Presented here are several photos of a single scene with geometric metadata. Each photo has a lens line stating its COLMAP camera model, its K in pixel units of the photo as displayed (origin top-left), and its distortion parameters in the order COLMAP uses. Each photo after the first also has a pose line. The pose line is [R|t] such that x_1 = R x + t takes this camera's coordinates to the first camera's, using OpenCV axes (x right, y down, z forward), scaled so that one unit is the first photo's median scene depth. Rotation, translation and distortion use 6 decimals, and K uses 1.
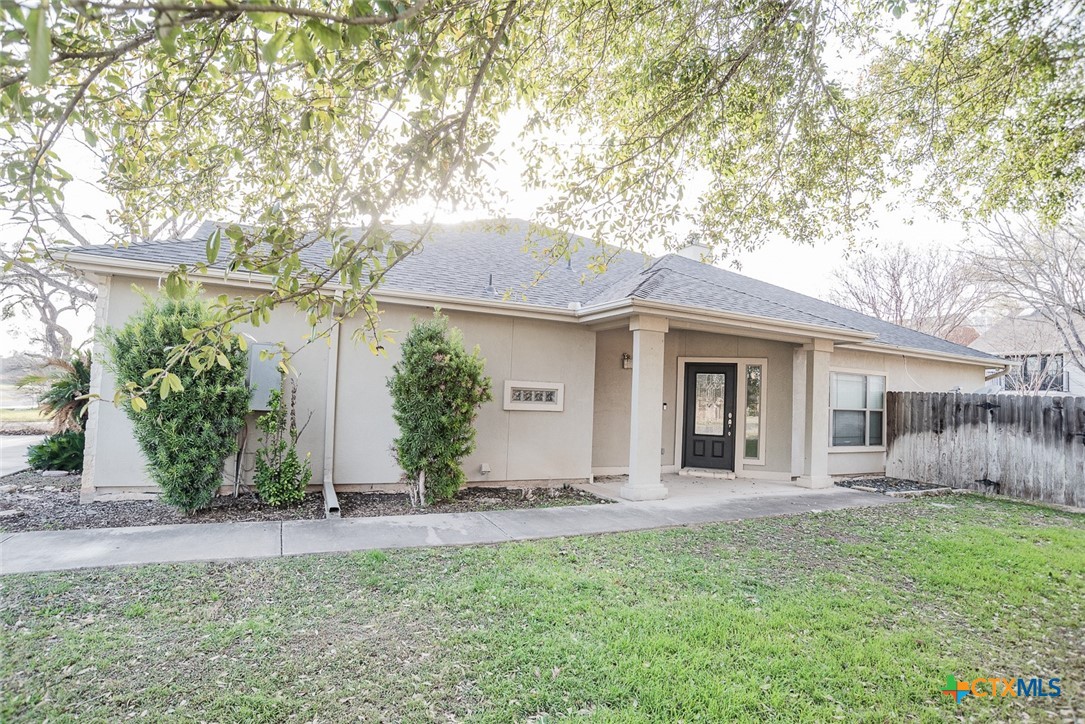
lens RADIAL K [[548.0, 0, 534.8], [0, 548.0, 367.8], [0, 0, 1]] dist [-0.104668, 0.048440]
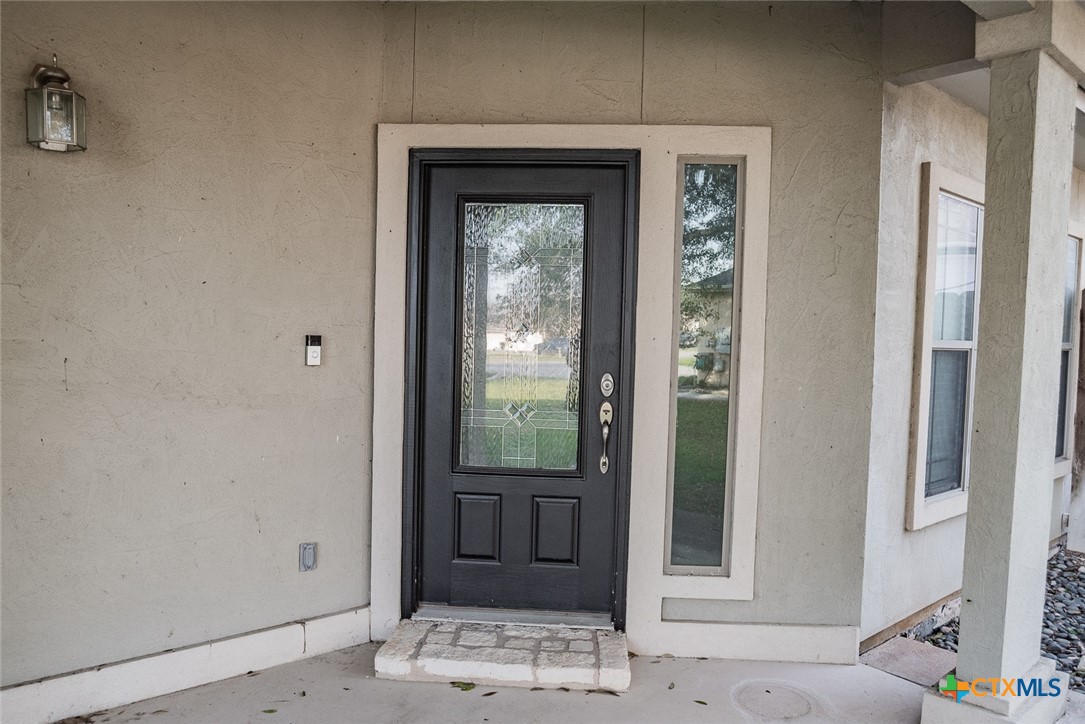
lens RADIAL K [[796.0, 0, 542.5], [0, 796.0, 362.0], [0, 0, 1]] dist [-0.000282, -0.000070]
pose [[0.961010, -0.025159, 0.275365, 0.239581], [-0.002024, 0.995185, 0.097989, 0.044710], [-0.276504, -0.094726, 0.956333, 0.677377]]
